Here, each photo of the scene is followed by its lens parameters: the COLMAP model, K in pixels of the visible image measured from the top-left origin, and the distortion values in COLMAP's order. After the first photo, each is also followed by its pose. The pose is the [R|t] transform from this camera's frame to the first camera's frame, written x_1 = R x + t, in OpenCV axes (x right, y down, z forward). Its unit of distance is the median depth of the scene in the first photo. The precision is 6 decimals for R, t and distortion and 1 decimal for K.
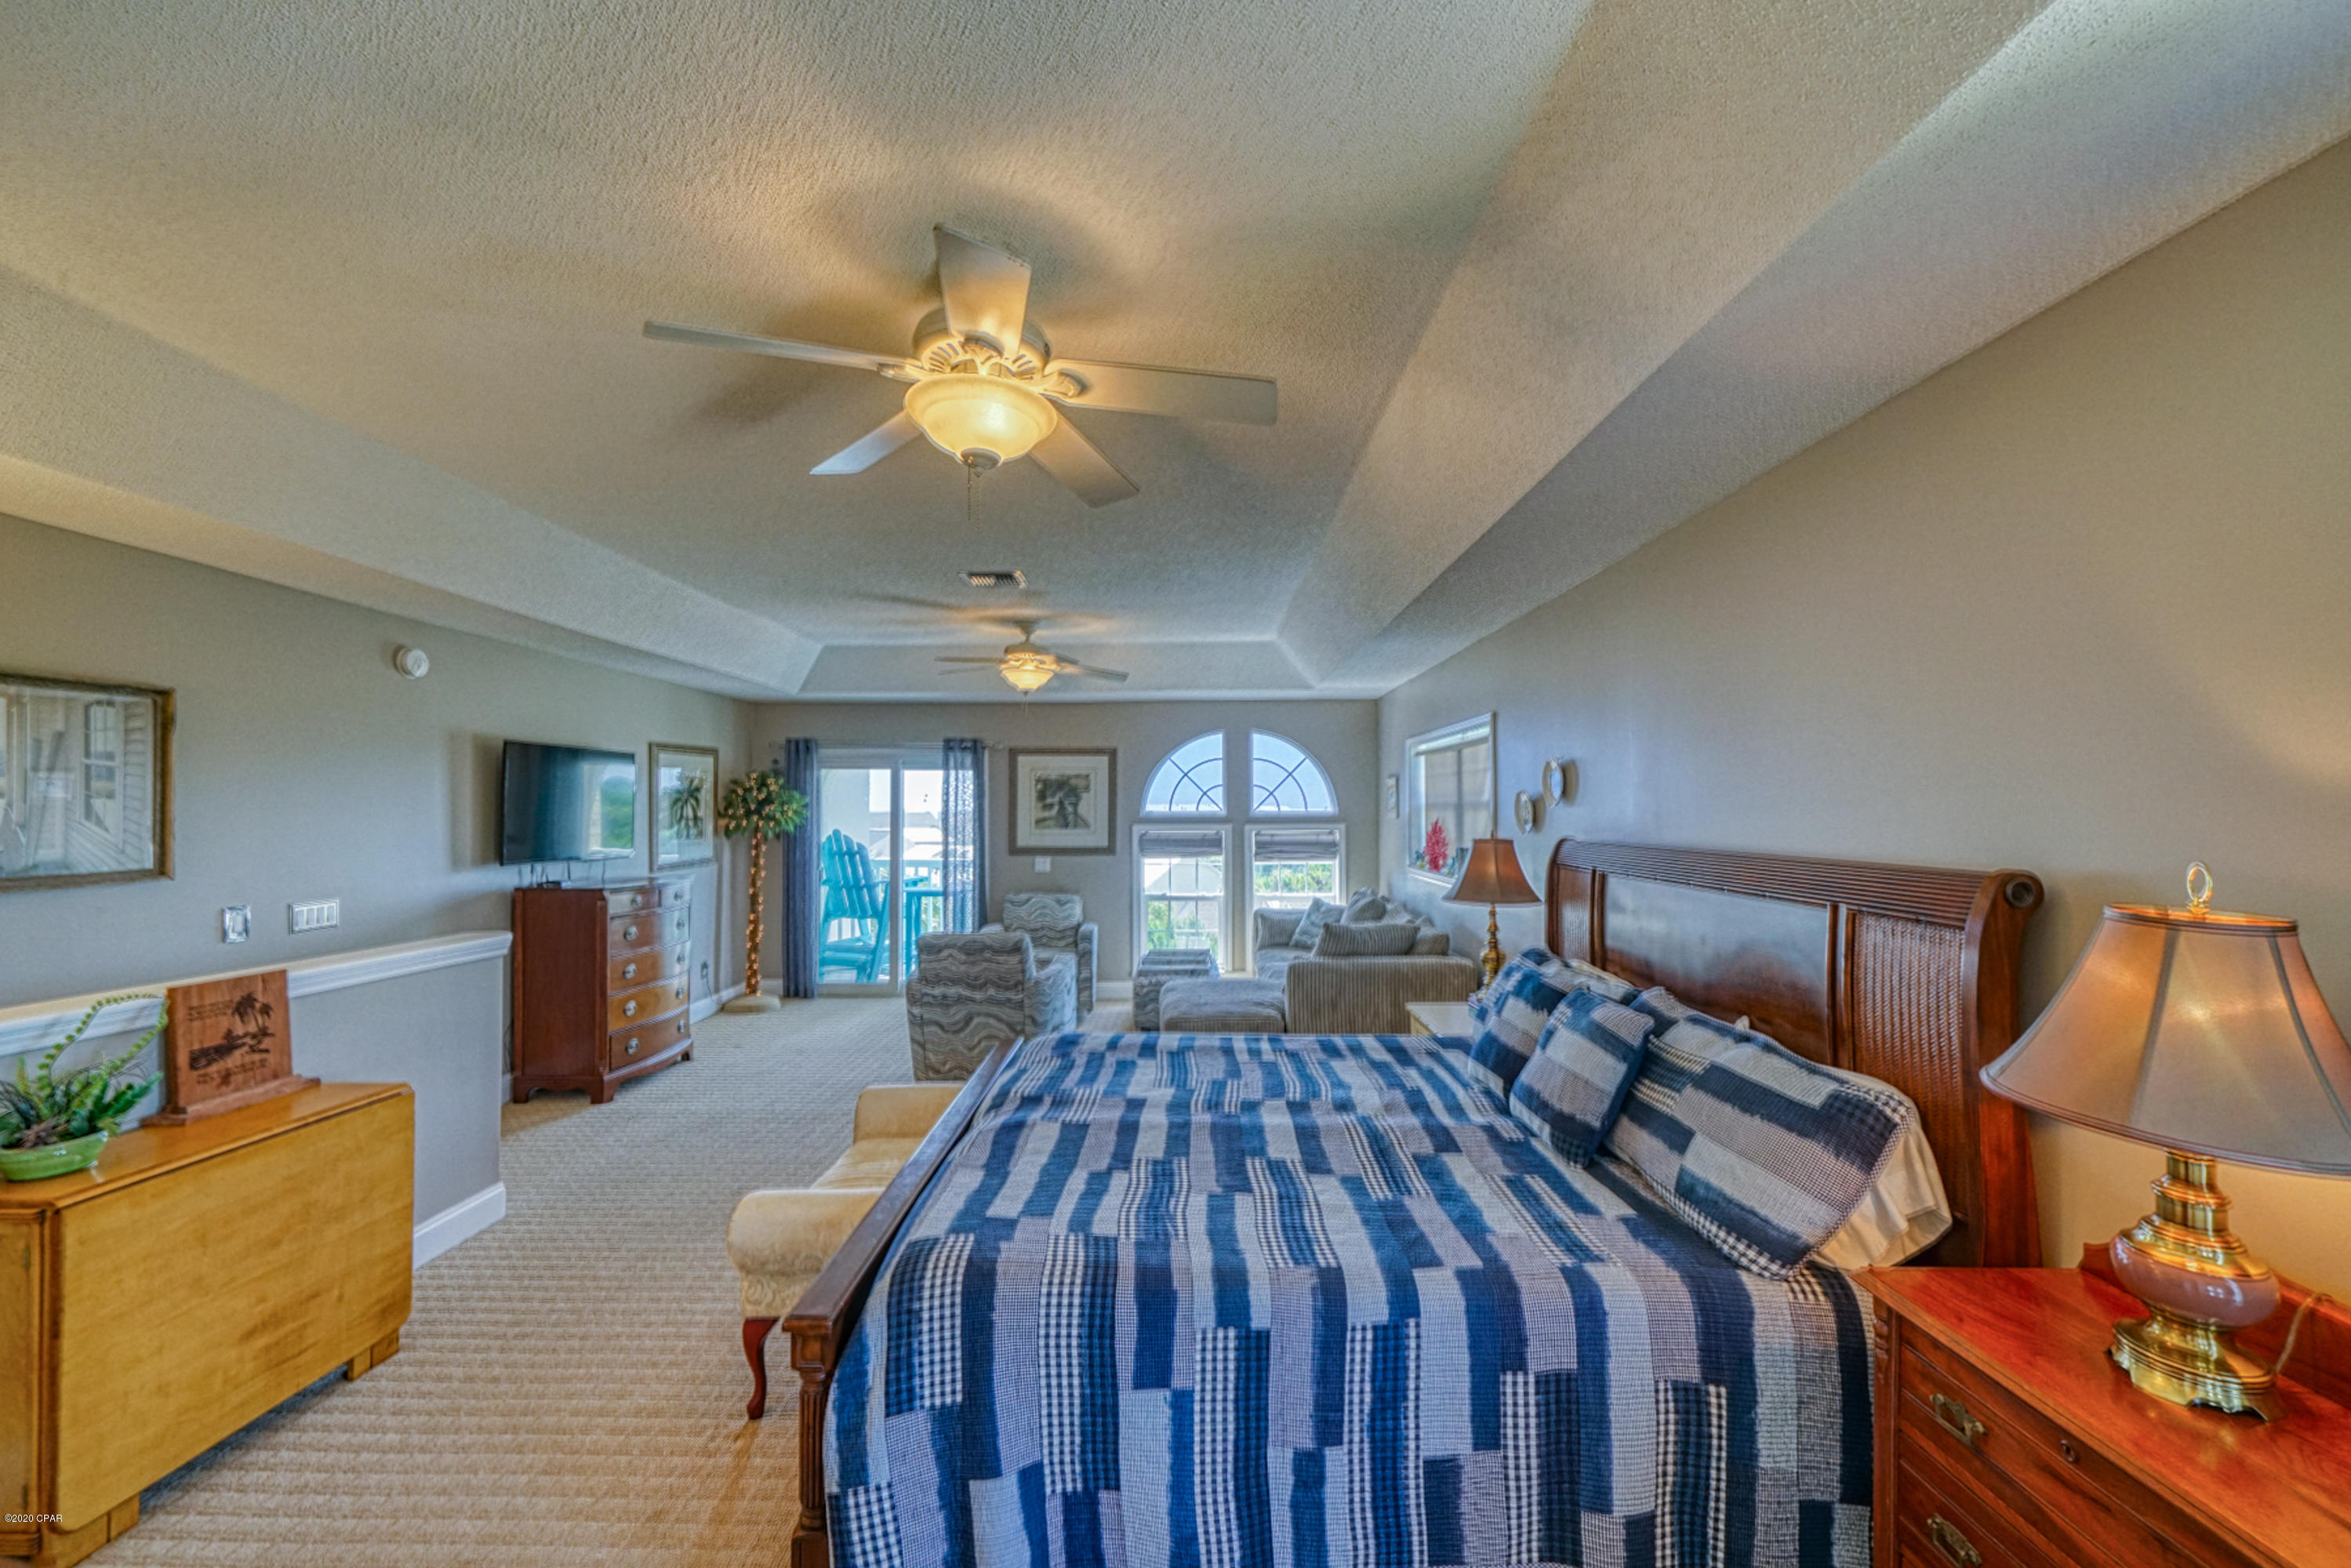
lens RADIAL K [[933.1, 0, 1157.5], [0, 933.1, 799.4], [0, 0, 1]] dist [-0.001131, -0.000027]
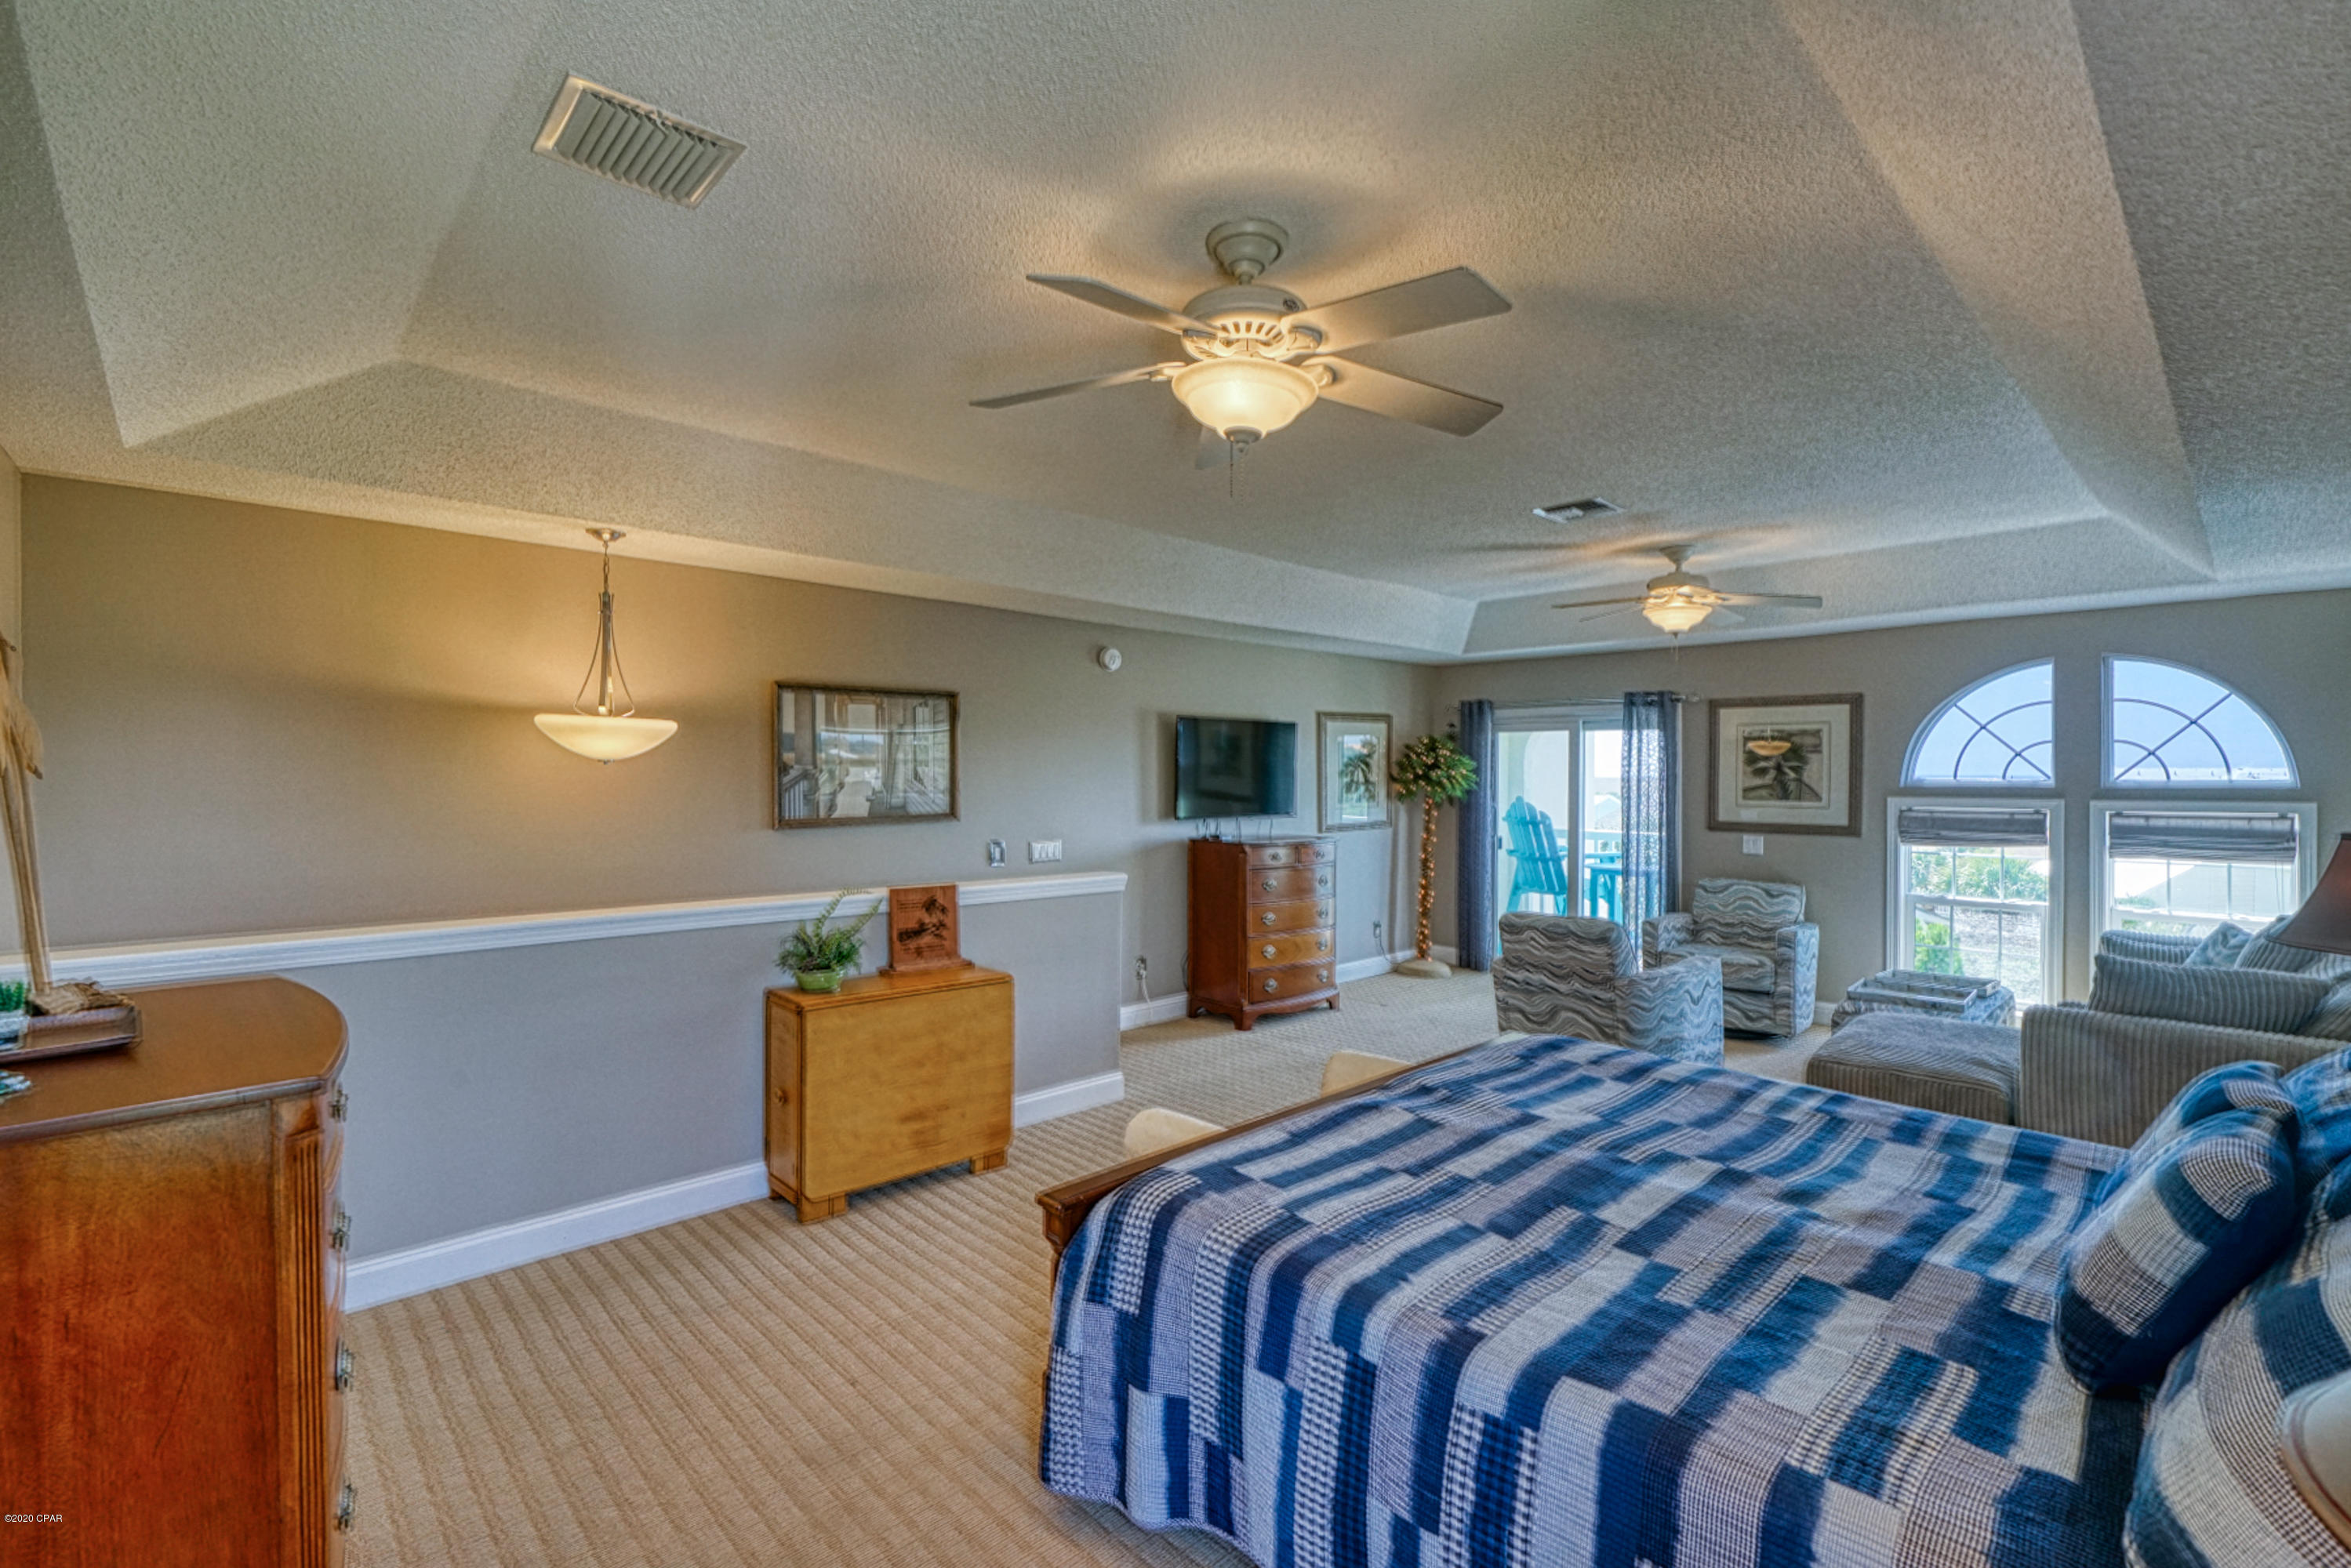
lens RADIAL K [[1019.5, 0, 1181.9], [0, 1019.5, 782.1], [0, 0, 1]] dist [0.001185, -0.000181]
pose [[0.707610, 0.009651, -0.706537, 0.330678], [0.004014, 0.999836, 0.017677, -0.002604], [0.706591, -0.015345, 0.707455, 0.094756]]
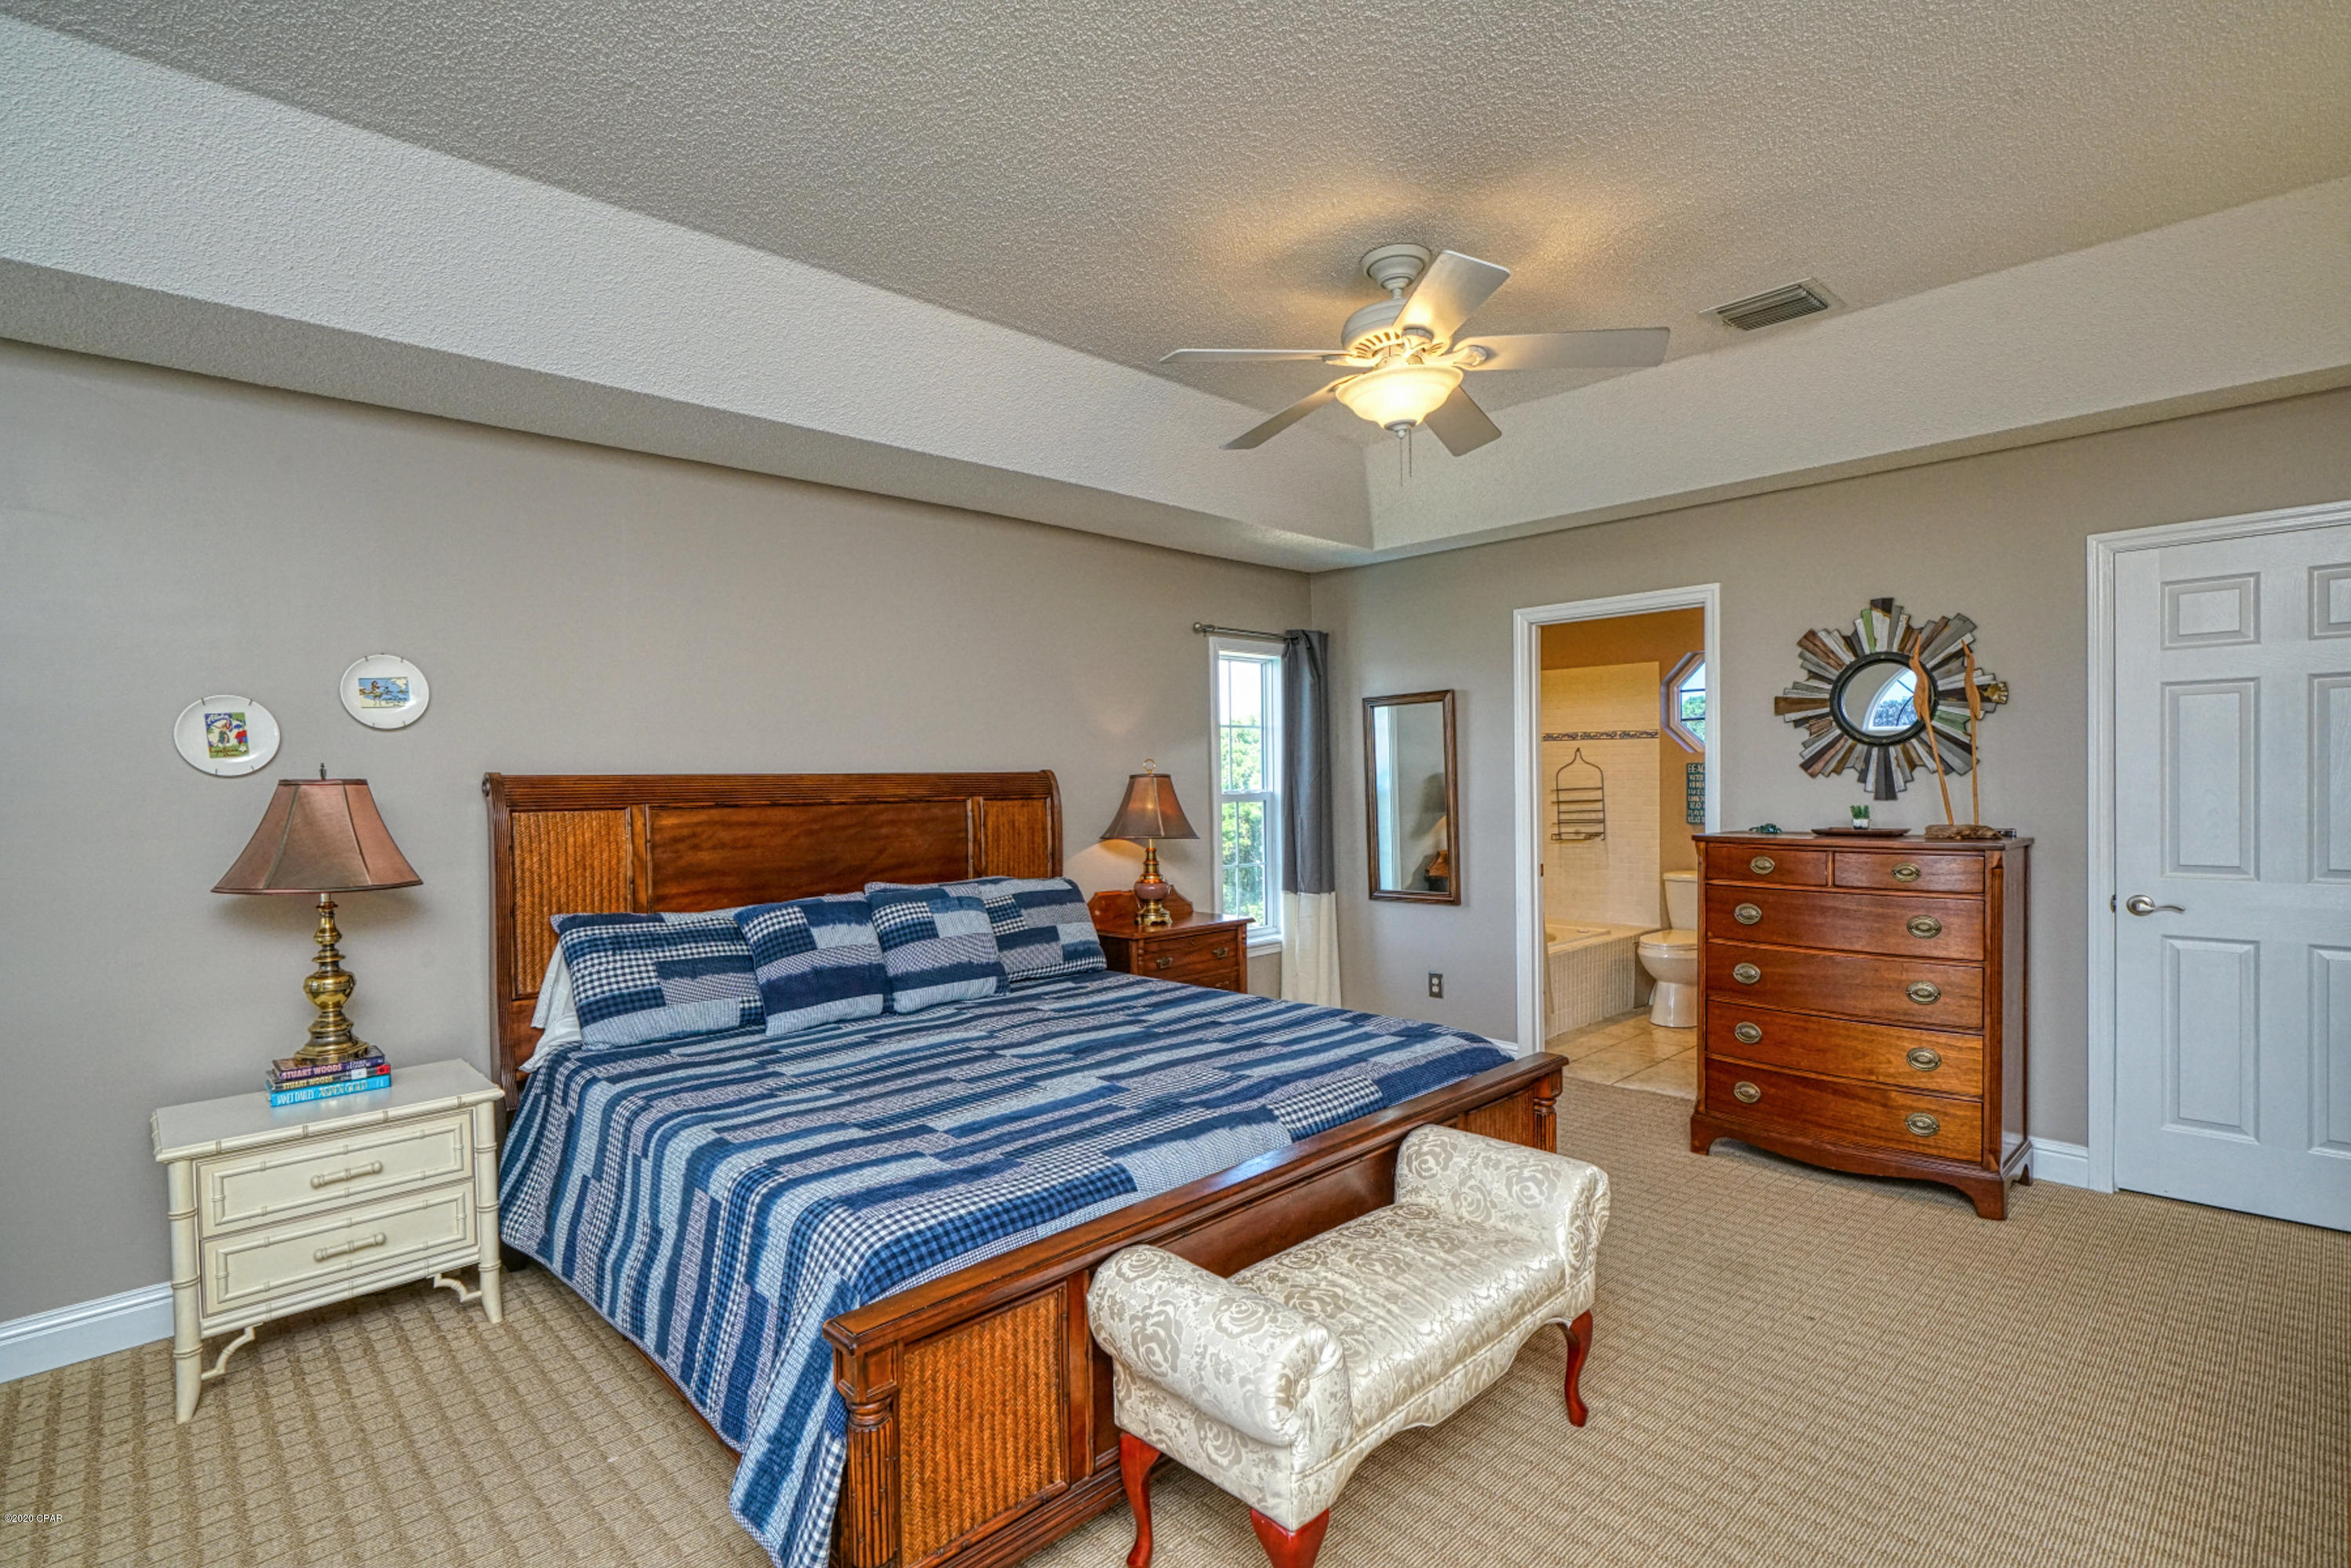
lens RADIAL K [[1111.8, 0, 1190.2], [0, 1111.8, 798.1], [0, 0, 1]] dist [0.002137, -0.000788]
pose [[-0.715295, -0.003370, 0.698815, -0.599996], [0.007109, 0.999902, 0.012098, 0.056338], [-0.698787, 0.013621, -0.715201, 1.327138]]
